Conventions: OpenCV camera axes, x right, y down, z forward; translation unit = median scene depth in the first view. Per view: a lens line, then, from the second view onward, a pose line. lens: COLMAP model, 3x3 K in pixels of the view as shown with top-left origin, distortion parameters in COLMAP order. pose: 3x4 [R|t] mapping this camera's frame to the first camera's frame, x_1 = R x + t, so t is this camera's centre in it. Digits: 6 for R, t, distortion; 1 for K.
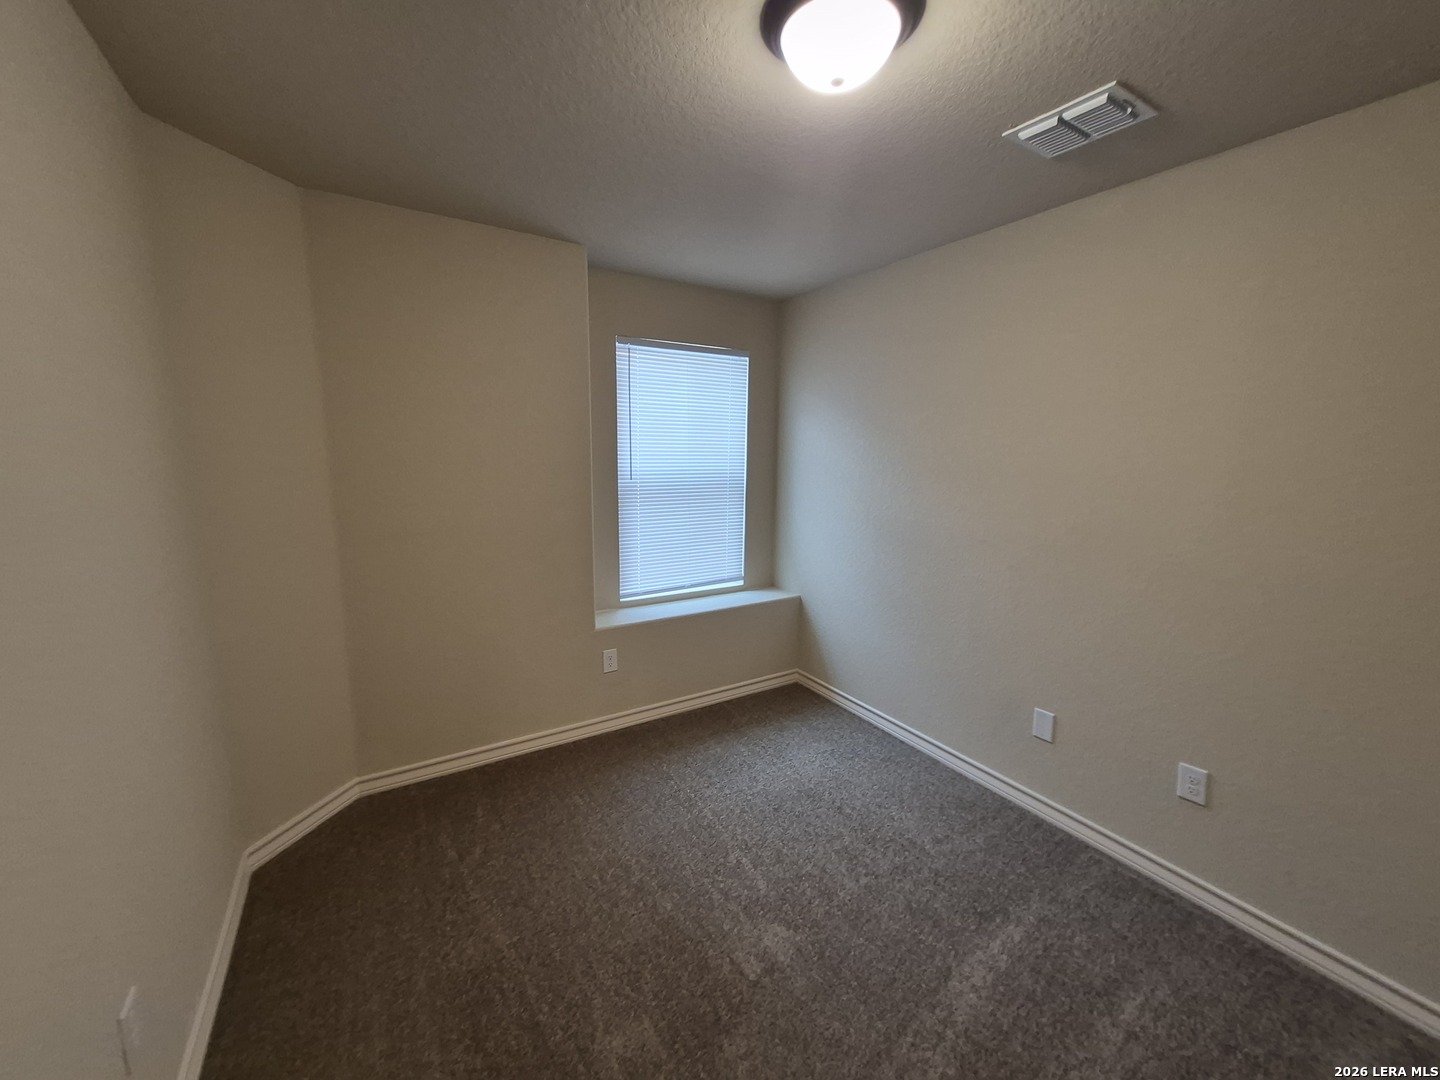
lens RADIAL K [[564.2, 0, 708.6], [0, 564.2, 548.5], [0, 0, 1]] dist [0.007793, -0.000450]
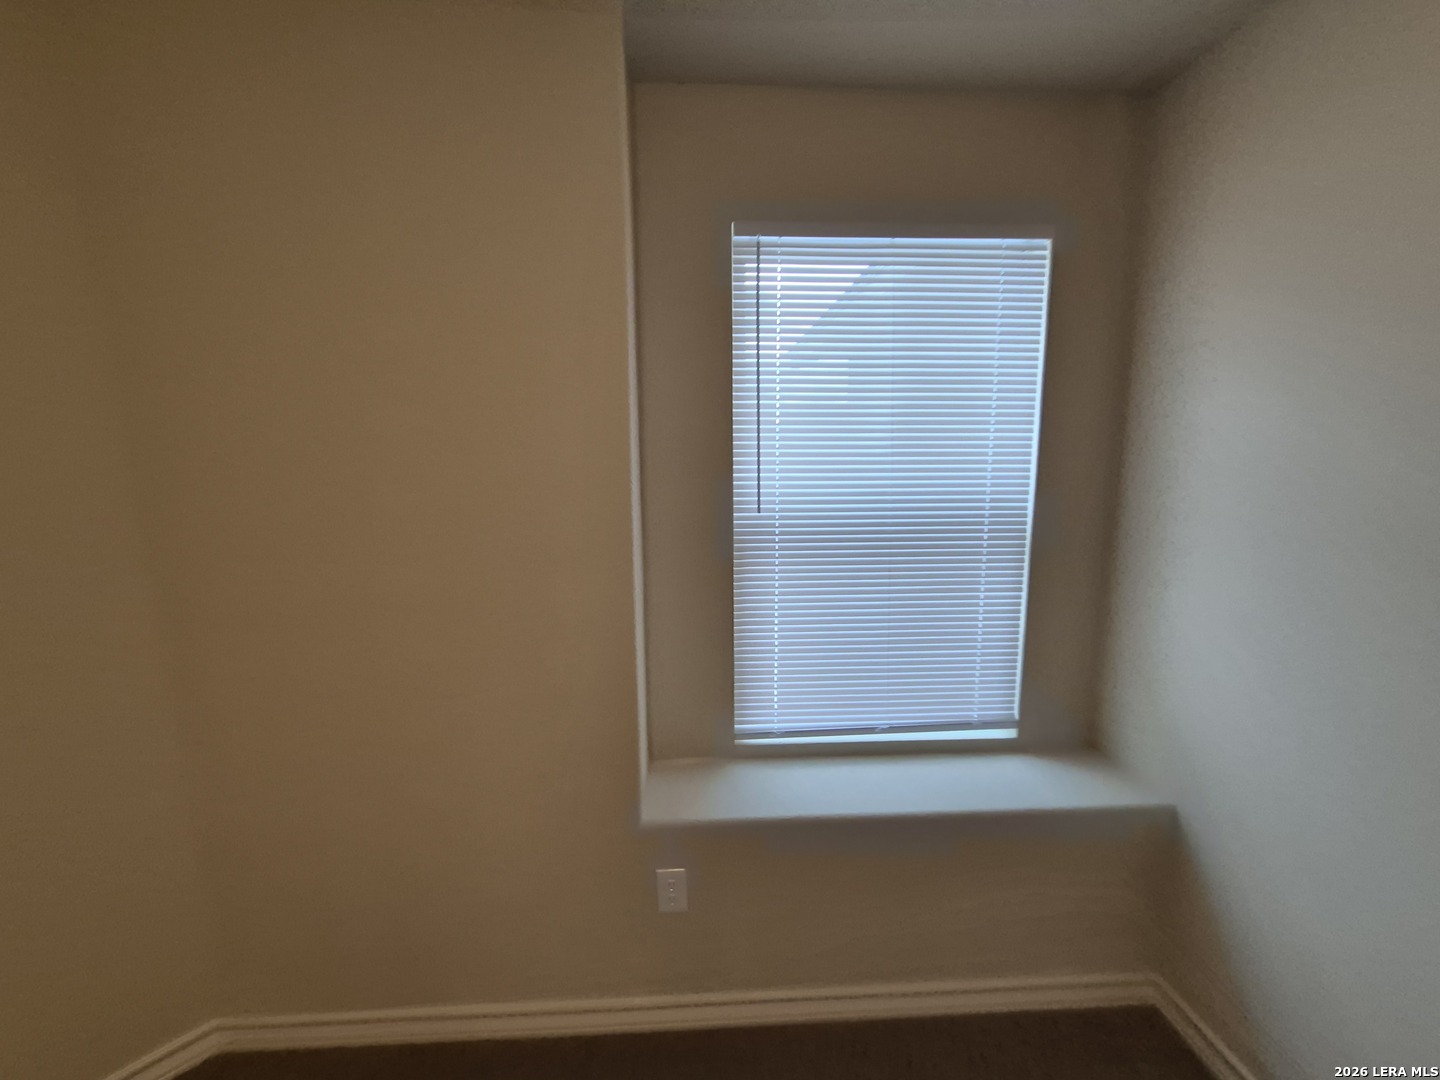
lens RADIAL K [[564.2, 0, 708.6], [0, 564.2, 548.5], [0, 0, 1]] dist [0.007793, -0.000450]
pose [[0.880589, 0.047137, -0.471530, 0.055564], [-0.066617, 0.997473, -0.024695, -0.069151], [0.469175, 0.053158, 0.881504, 0.500272]]
